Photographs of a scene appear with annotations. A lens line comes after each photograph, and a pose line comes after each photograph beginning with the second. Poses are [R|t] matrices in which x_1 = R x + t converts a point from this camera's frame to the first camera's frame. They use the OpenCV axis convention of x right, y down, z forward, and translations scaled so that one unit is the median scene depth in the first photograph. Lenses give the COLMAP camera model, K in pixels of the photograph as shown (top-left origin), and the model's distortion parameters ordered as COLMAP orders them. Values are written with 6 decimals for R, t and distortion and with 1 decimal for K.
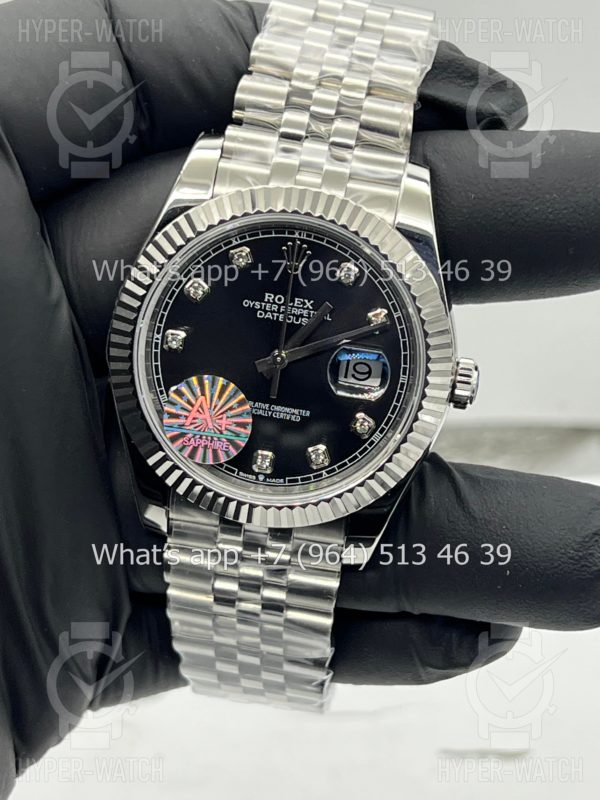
lens RADIAL K [[1871.9, 0, 300.7], [0, 1871.9, 392.9], [0, 0, 1]] dist [0.306052, 0.000000]
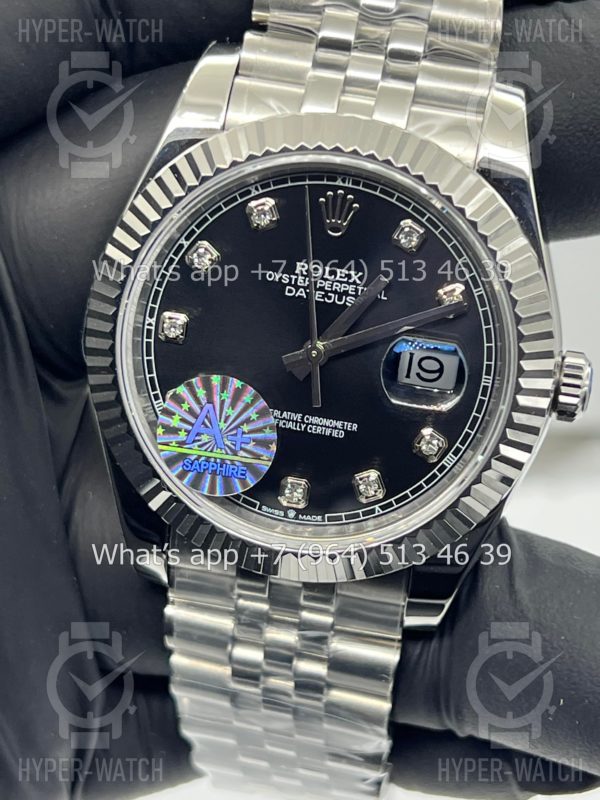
lens RADIAL K [[1871.9, 0, 298.7], [0, 1871.9, 398.4], [0, 0, 1]] dist [0.306052, 0.000000]
pose [[0.998437, 0.004047, -0.055741, 0.022715], [-0.002949, 0.999800, 0.019766, -0.014662], [0.055809, -0.019571, 0.998250, 0.270920]]
